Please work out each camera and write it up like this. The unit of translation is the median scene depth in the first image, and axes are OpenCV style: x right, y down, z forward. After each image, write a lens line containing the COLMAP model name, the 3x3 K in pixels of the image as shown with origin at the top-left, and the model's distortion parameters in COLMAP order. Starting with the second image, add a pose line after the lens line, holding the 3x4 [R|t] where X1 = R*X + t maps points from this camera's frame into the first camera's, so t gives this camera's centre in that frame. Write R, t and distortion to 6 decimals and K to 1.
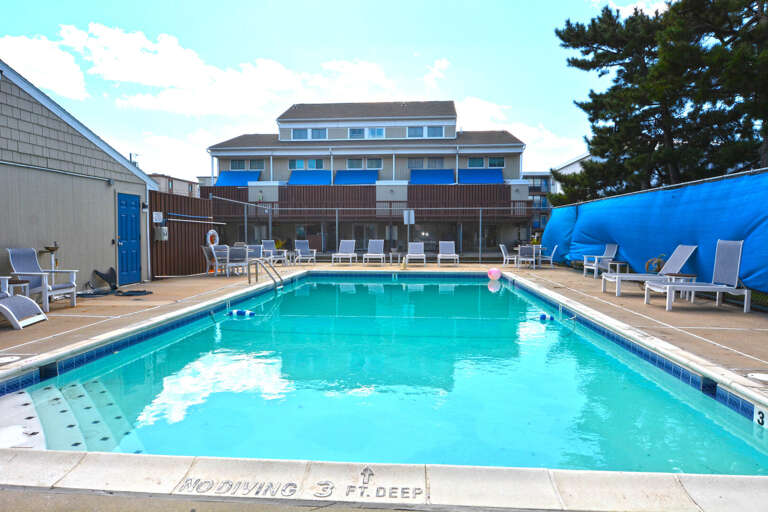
lens RADIAL K [[462.9, 0, 386.6], [0, 462.9, 254.6], [0, 0, 1]] dist [-0.038548, 0.000346]
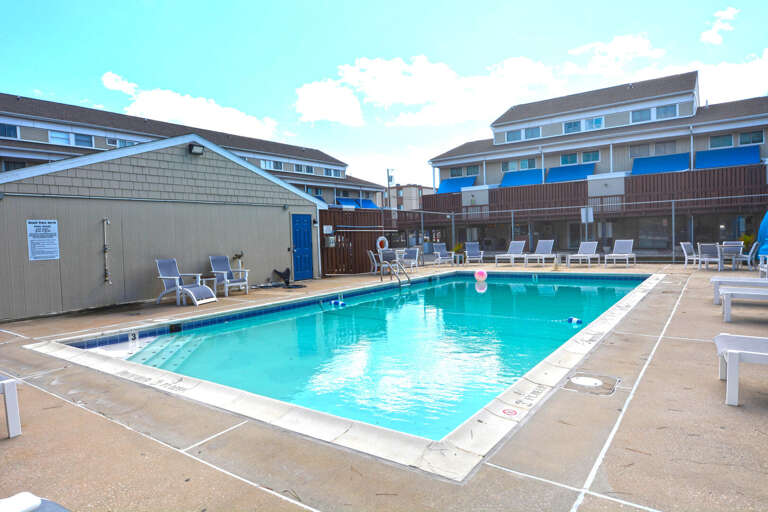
lens RADIAL K [[462.9, 0, 386.6], [0, 462.9, 254.6], [0, 0, 1]] dist [-0.038548, 0.000346]
pose [[0.847961, -0.010655, -0.529952, 0.197646], [0.011928, 0.999928, -0.001018, -0.003816], [0.529925, -0.005458, 0.848027, -0.018356]]
